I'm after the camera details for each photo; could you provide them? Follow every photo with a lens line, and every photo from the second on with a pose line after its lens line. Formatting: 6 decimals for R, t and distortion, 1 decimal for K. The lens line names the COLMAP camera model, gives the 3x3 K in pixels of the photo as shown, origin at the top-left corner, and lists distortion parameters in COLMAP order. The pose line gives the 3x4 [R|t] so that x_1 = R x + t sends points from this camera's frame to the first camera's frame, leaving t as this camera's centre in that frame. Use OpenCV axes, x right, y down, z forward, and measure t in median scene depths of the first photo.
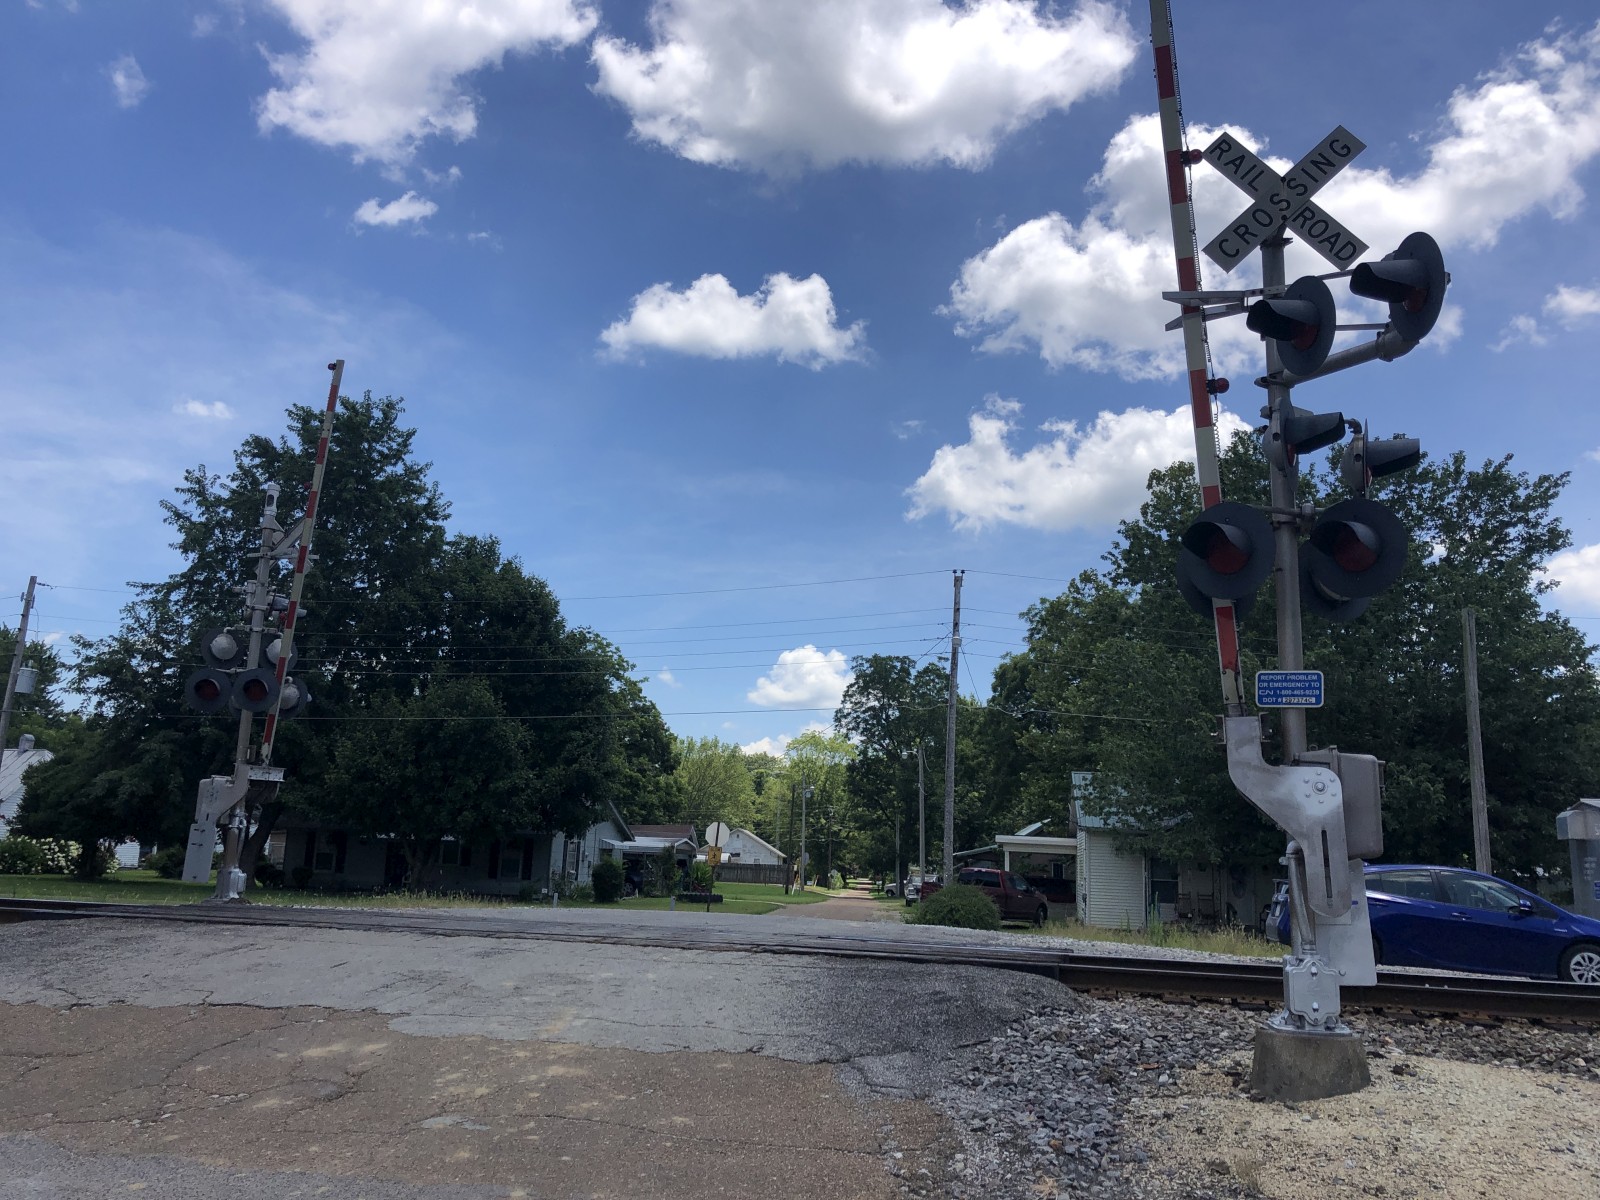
lens RADIAL K [[1328.8, 0, 792.9], [0, 1328.8, 569.0], [0, 0, 1]] dist [0.029136, -0.009497]
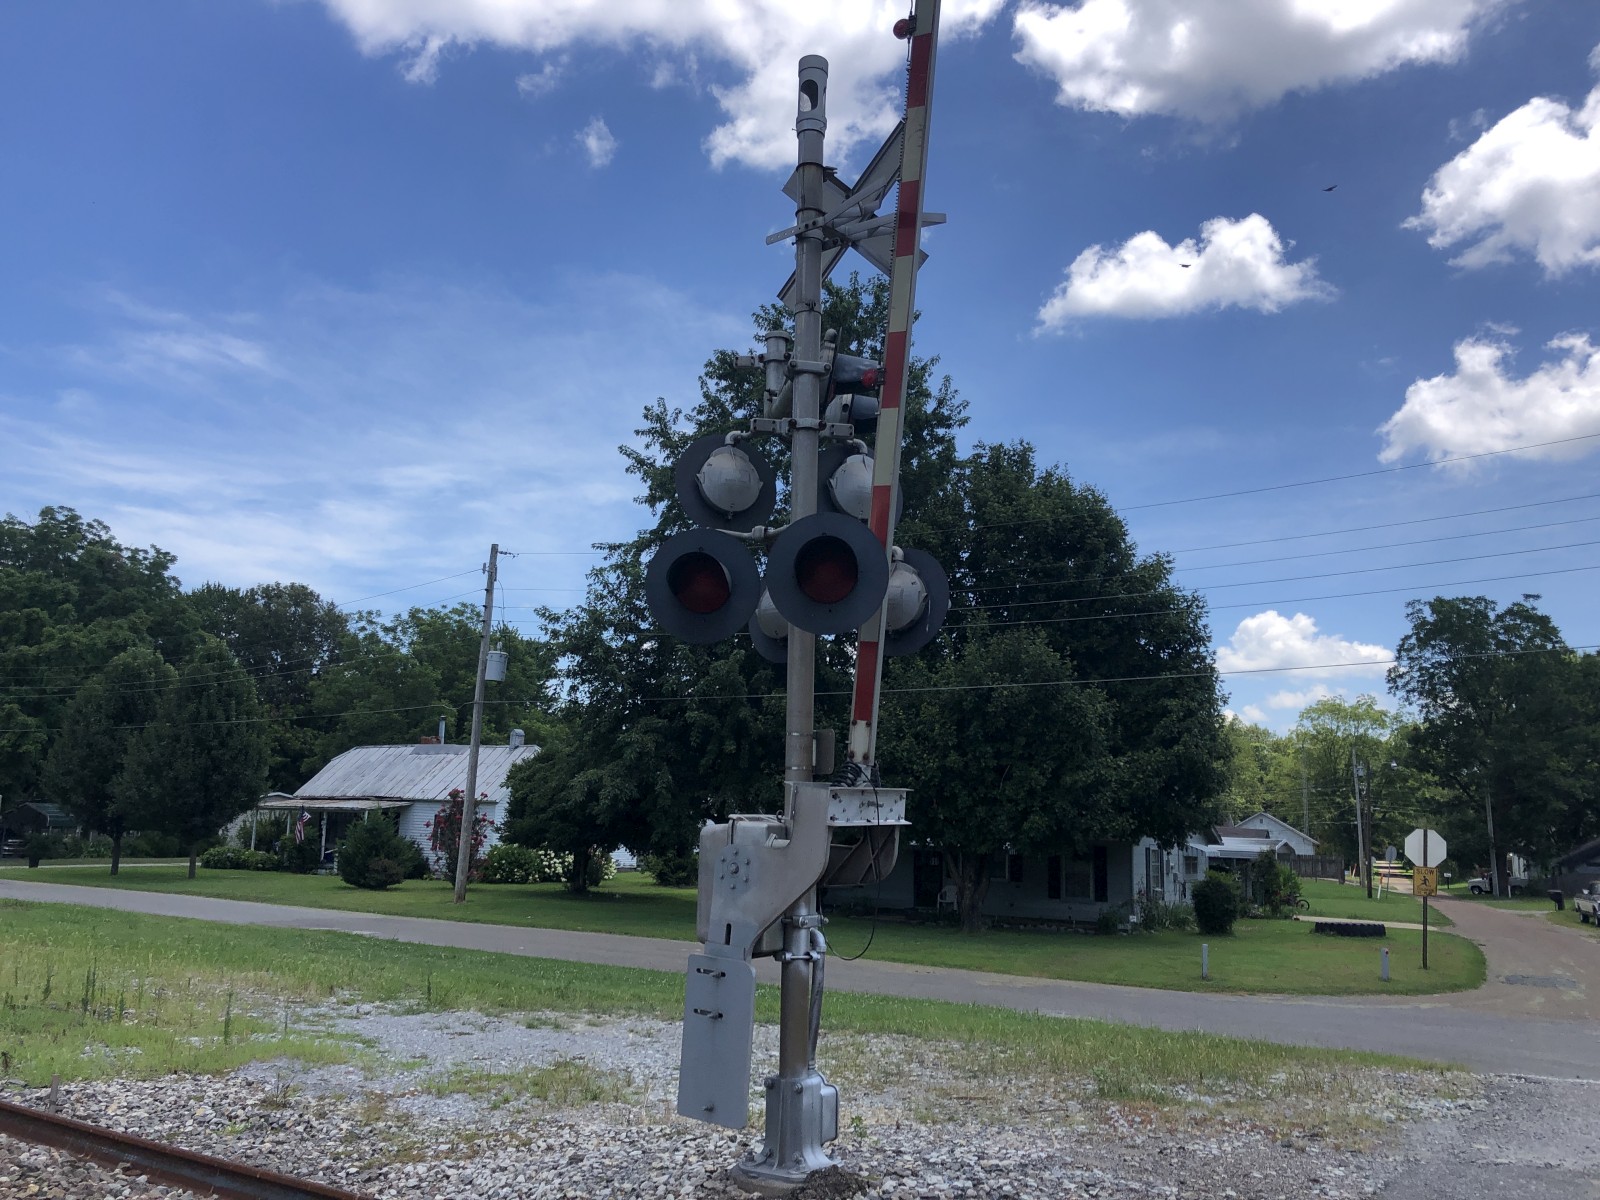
lens RADIAL K [[1309.9, 0, 792.7], [0, 1309.9, 600.3], [0, 0, 1]] dist [0.052707, -0.000338]
pose [[0.942800, -0.066876, -0.326581, -0.116044], [0.078849, 0.996609, 0.023544, 0.036480], [0.323899, -0.047948, 0.944876, 0.268139]]
